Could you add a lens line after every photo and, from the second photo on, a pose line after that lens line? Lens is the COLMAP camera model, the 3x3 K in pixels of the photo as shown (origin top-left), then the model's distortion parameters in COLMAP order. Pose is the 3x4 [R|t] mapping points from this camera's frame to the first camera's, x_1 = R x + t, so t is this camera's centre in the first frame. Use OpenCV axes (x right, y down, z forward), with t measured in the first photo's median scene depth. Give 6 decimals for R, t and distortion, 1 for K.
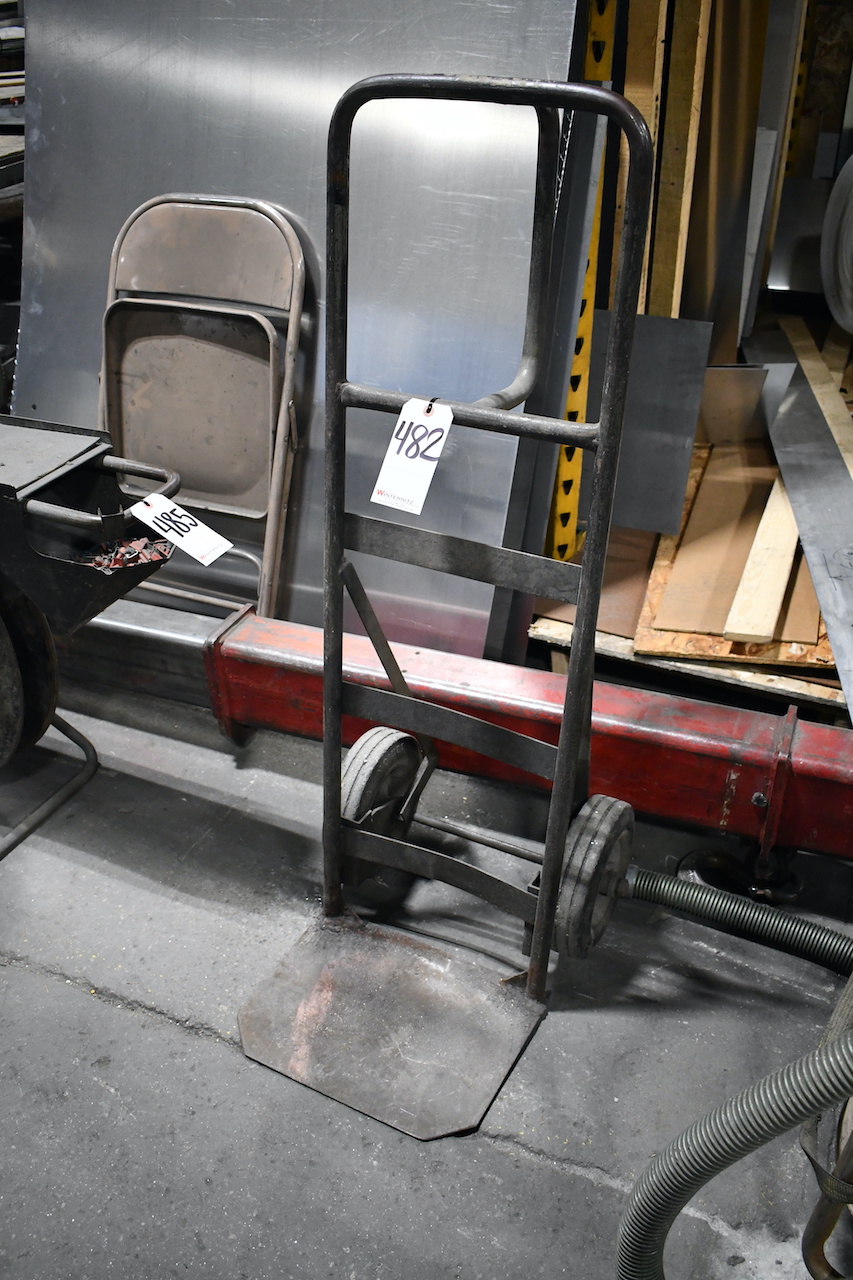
lens RADIAL K [[1156.2, 0, 427.6], [0, 1156.2, 641.0], [0, 0, 1]] dist [-0.092866, 0.031312]
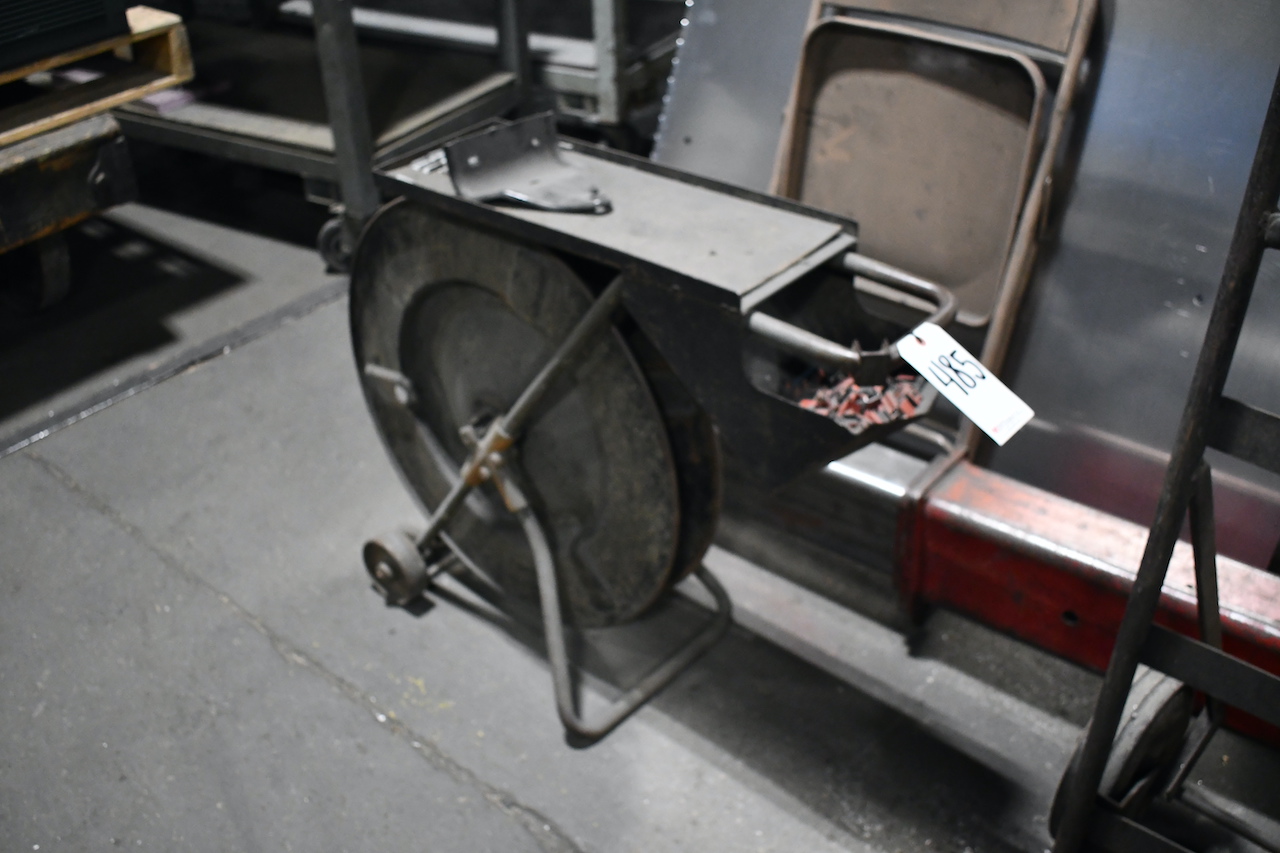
lens RADIAL K [[1326.3, 0, 637.7], [0, 1326.3, 431.9], [0, 0, 1]] dist [-0.068427, 0.000000]
pose [[0.955044, 0.141562, -0.260484, -0.141588], [-0.132362, 0.989804, 0.052624, -0.061929], [0.265278, -0.015780, 0.964043, 0.125882]]
